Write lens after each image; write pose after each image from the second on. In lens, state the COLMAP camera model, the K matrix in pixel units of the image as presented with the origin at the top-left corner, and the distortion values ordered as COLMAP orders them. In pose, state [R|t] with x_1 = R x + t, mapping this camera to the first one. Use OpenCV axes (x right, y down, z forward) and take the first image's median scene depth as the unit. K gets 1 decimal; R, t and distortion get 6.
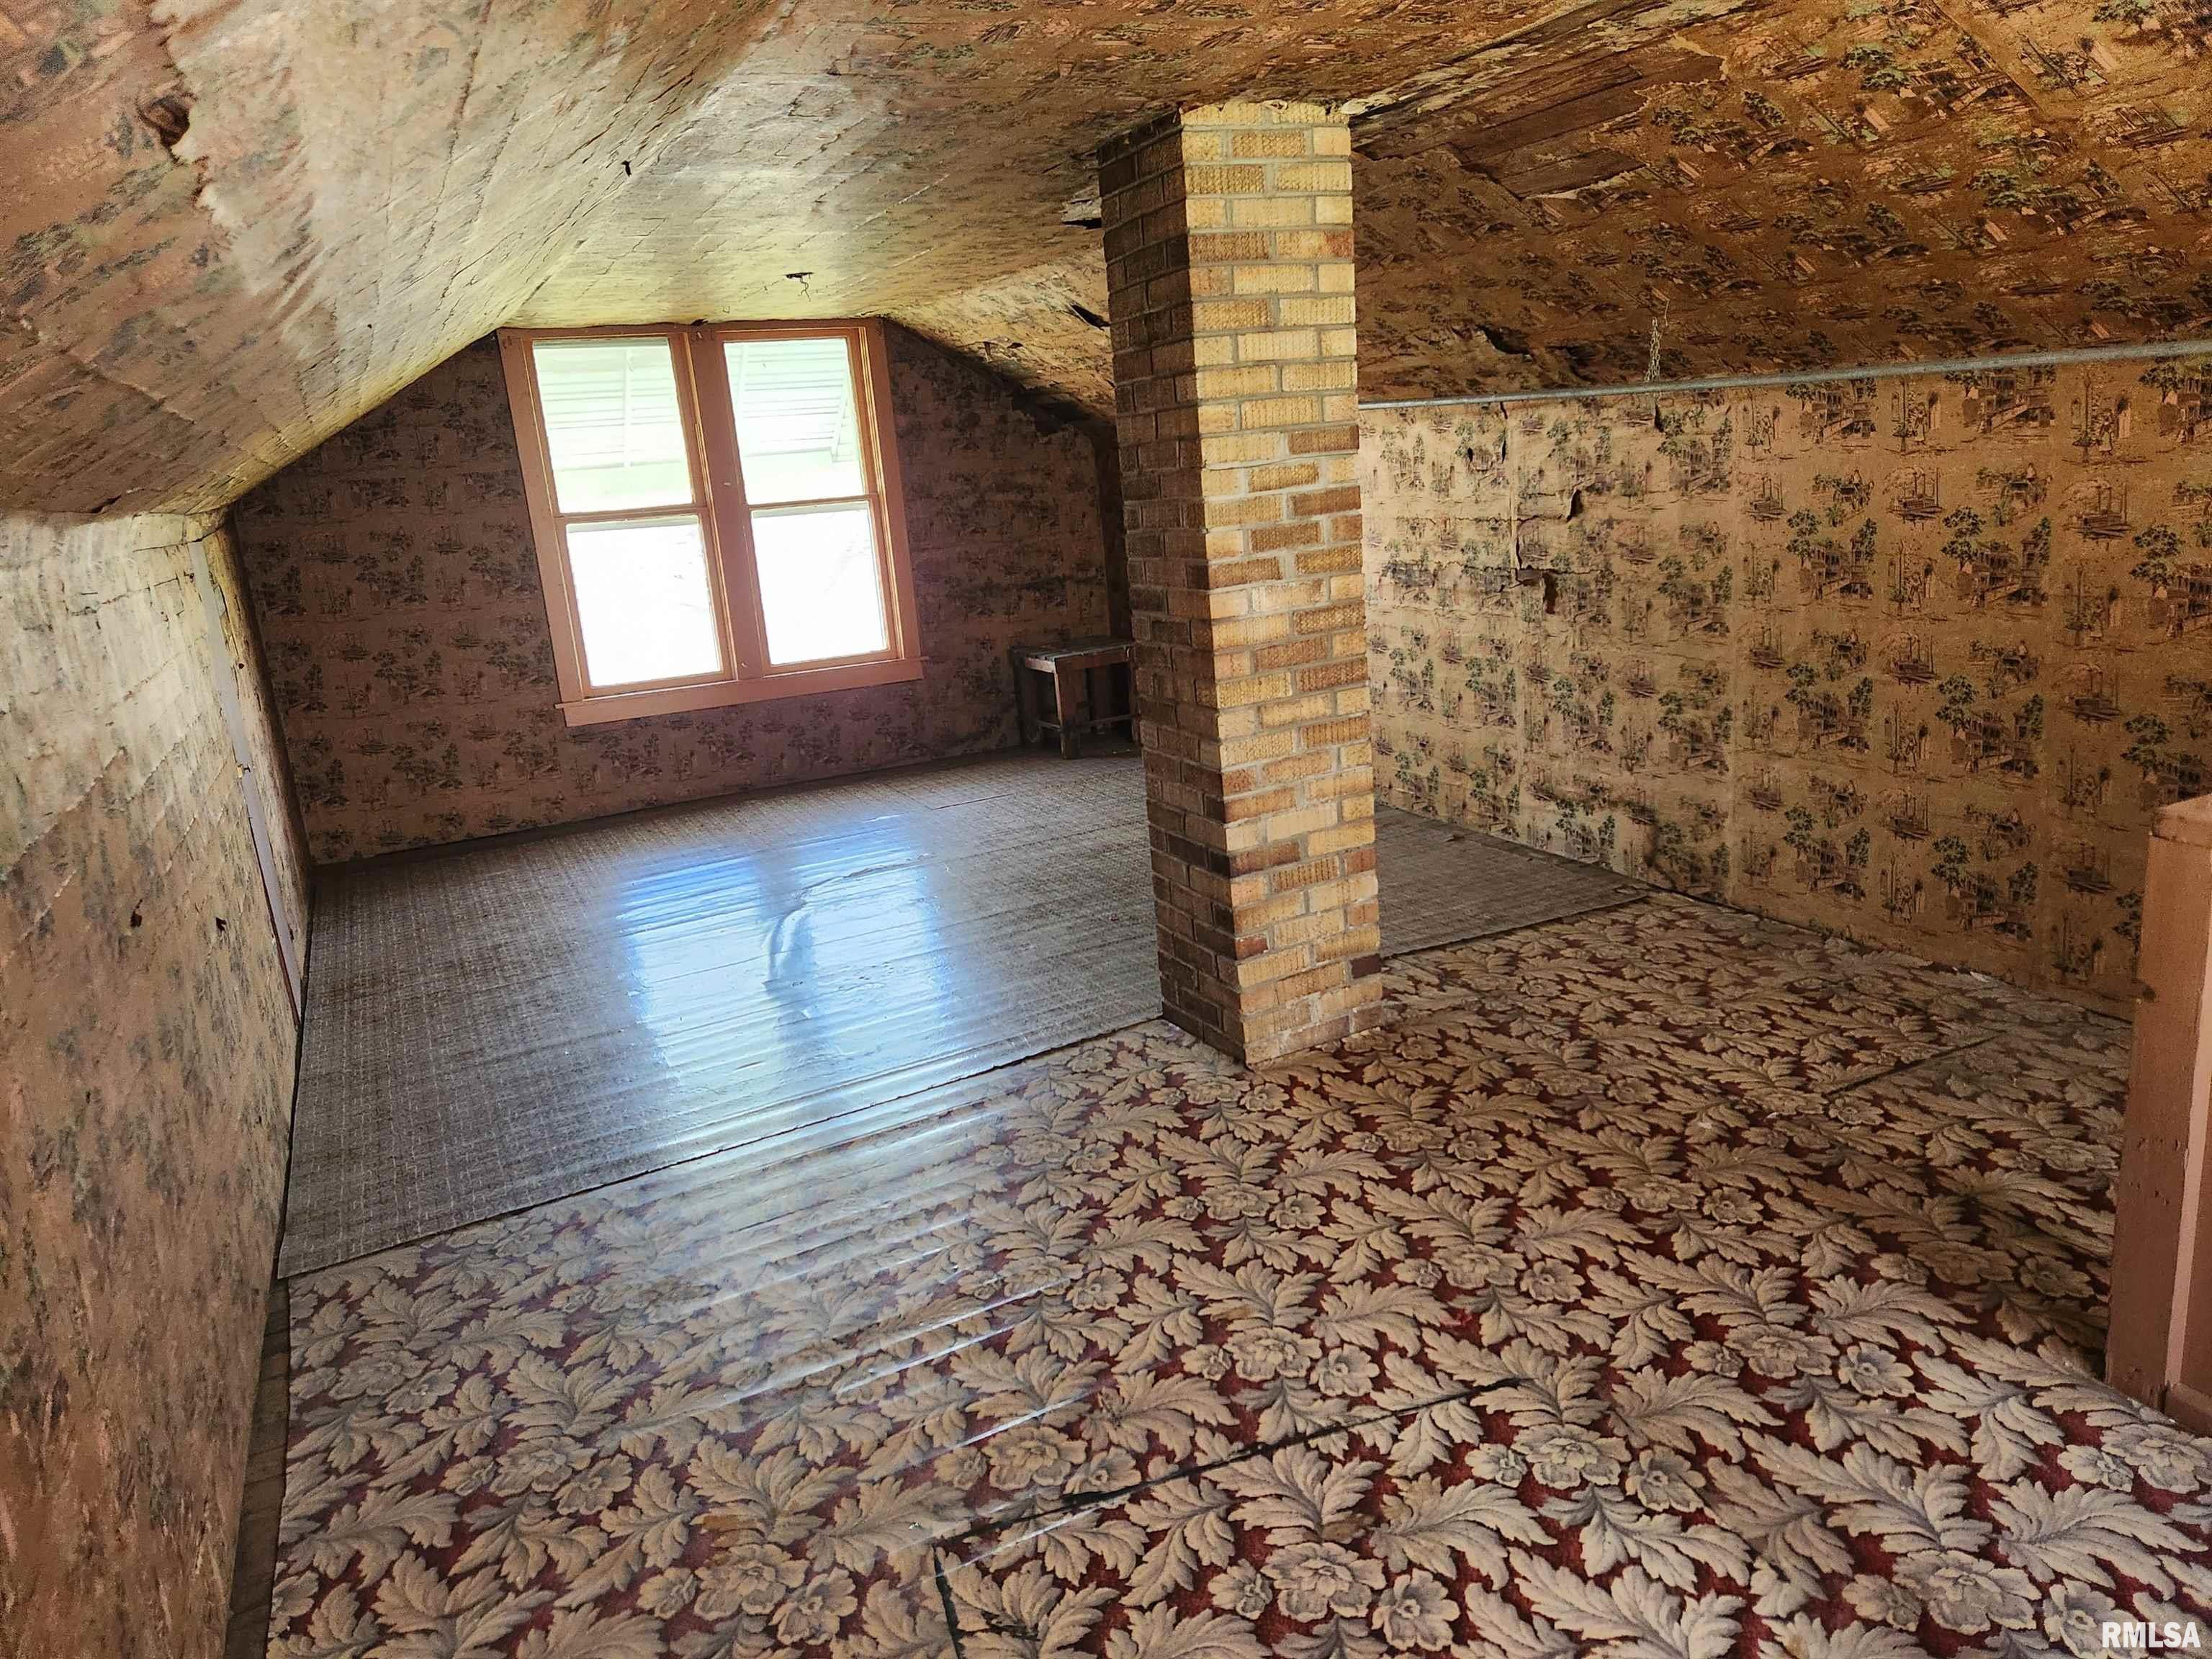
lens RADIAL K [[1466.6, 0, 1106.5], [0, 1466.6, 813.0], [0, 0, 1]] dist [0.038629, -0.012344]
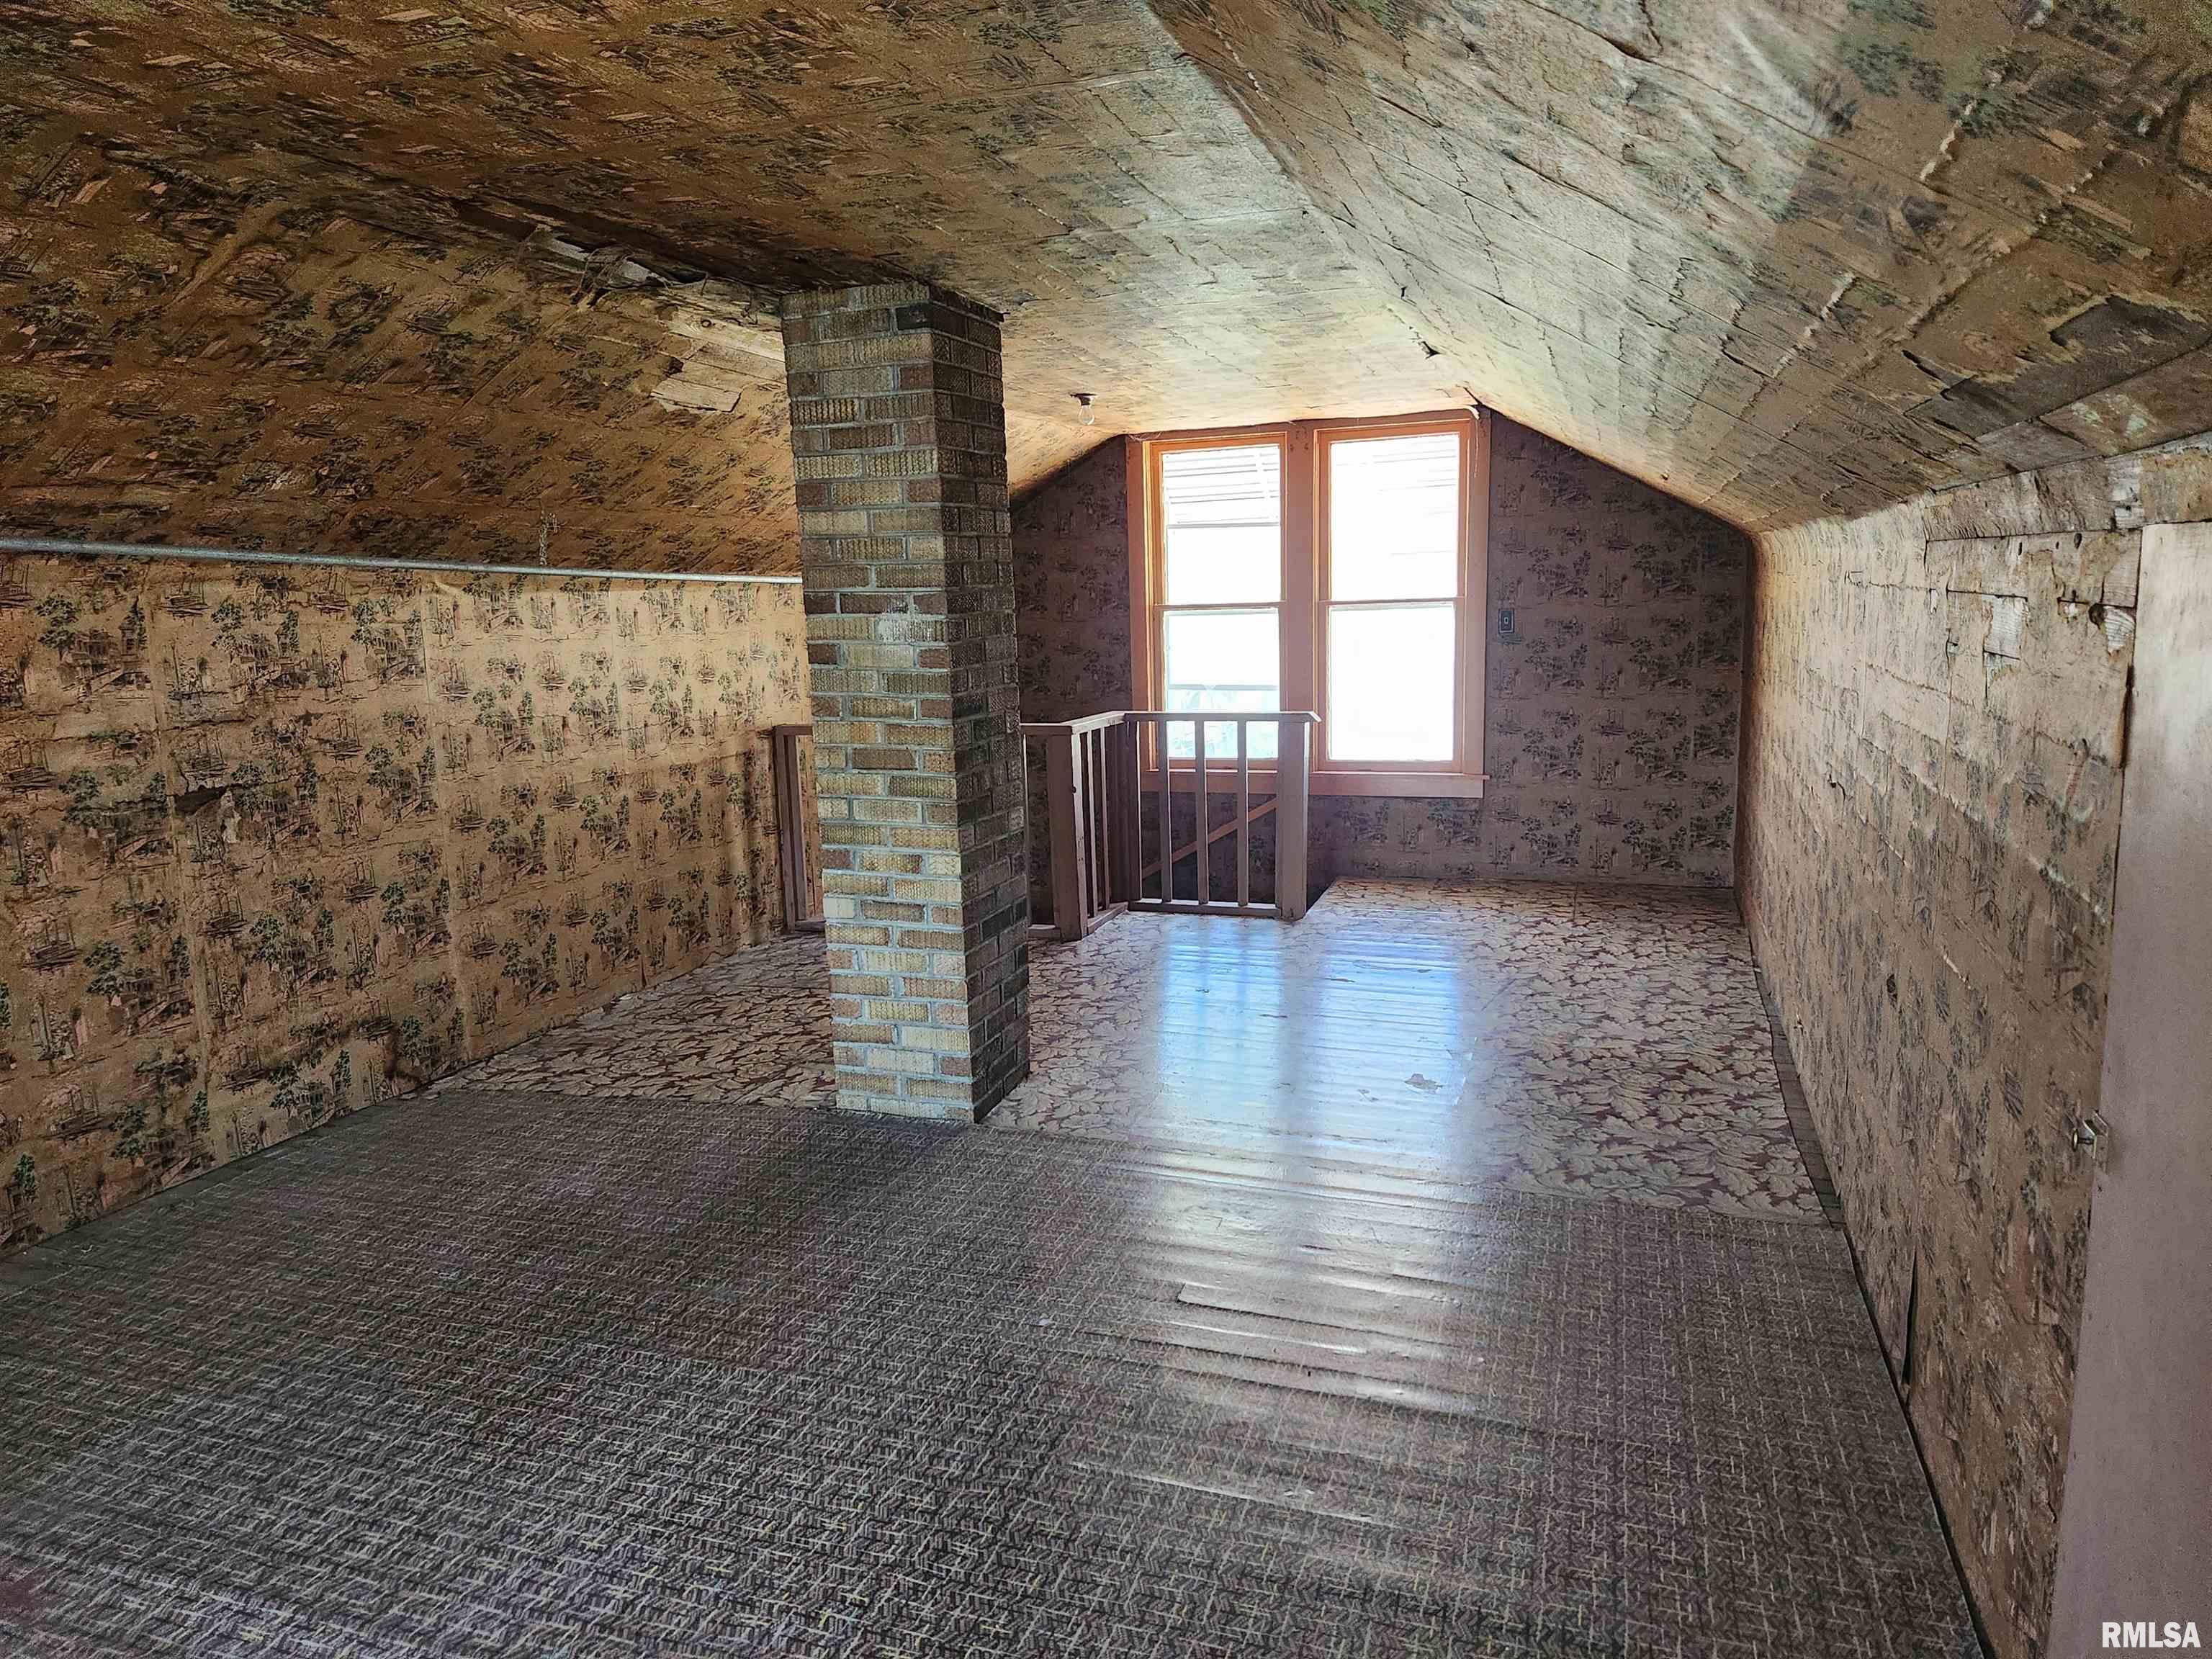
lens RADIAL K [[1466.6, 0, 1101.2], [0, 1466.6, 843.3], [0, 0, 1]] dist [0.038629, -0.012344]
pose [[-0.693249, -0.012823, 0.720584, -0.652291], [0.261523, 0.927215, 0.268102, -0.250189], [-0.671574, 0.374310, -0.639437, 1.325431]]
